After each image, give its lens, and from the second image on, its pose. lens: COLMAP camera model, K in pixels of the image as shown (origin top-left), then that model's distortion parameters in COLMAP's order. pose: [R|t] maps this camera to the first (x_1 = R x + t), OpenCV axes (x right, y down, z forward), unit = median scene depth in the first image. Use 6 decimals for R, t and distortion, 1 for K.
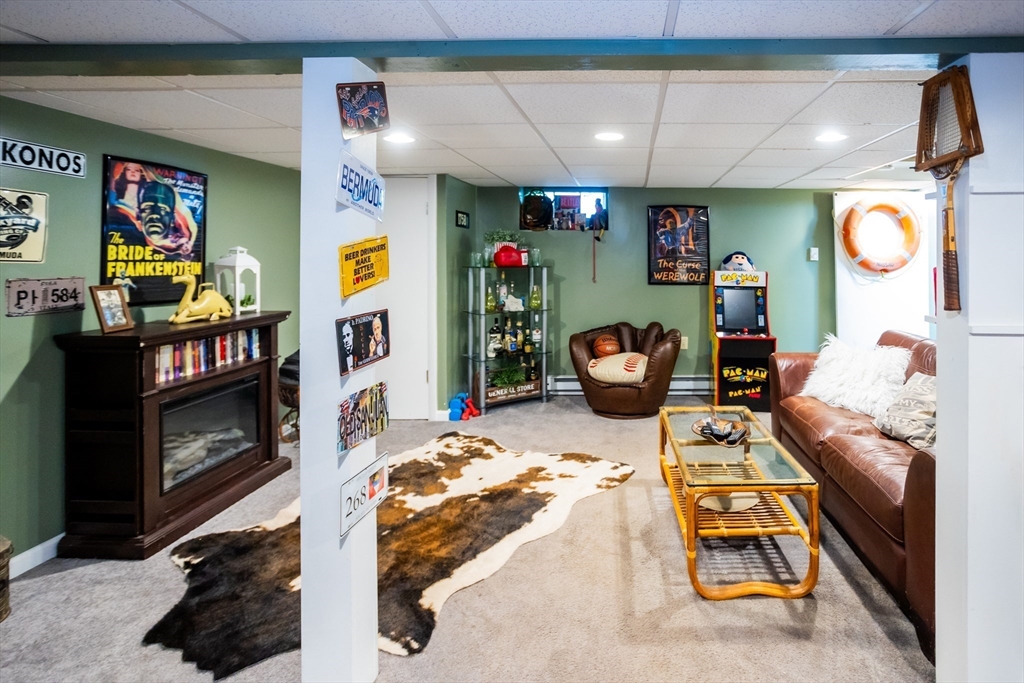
lens RADIAL K [[545.7, 0, 512.1], [0, 545.7, 250.6], [0, 0, 1]] dist [-0.003873, -0.000369]
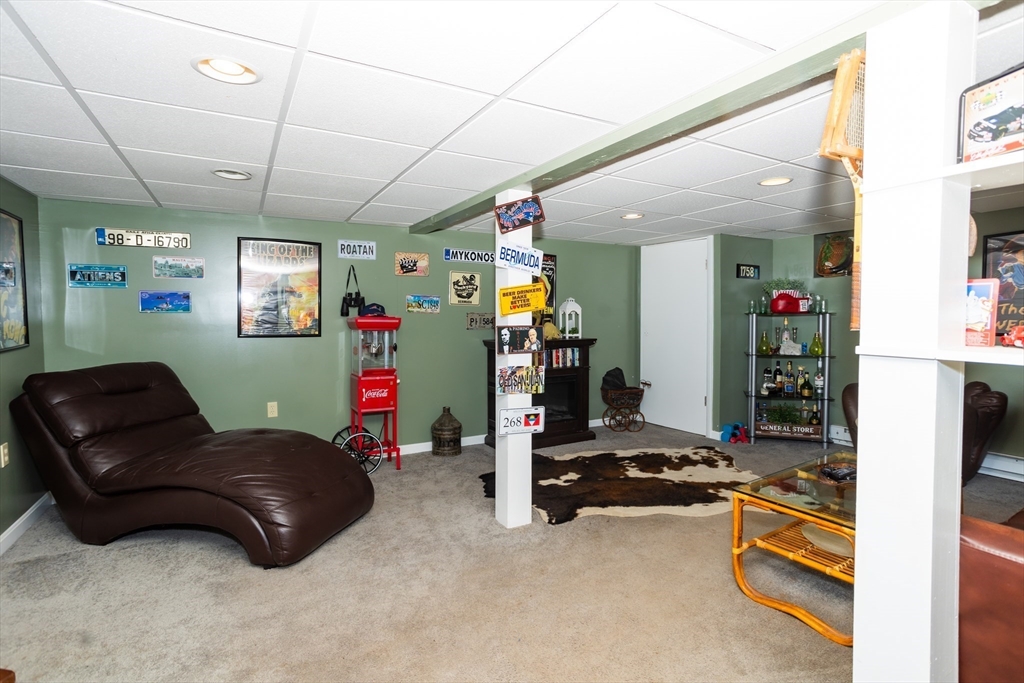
lens RADIAL K [[512.2, 0, 512.0], [0, 512.2, 341.5], [0, 0, 1]] dist [-0.037105, 0.026956]
pose [[0.528872, 0.041196, -0.847701, 0.752156], [-0.002658, 0.998897, 0.046885, 0.055713], [0.848697, -0.022543, 0.528399, 0.032461]]
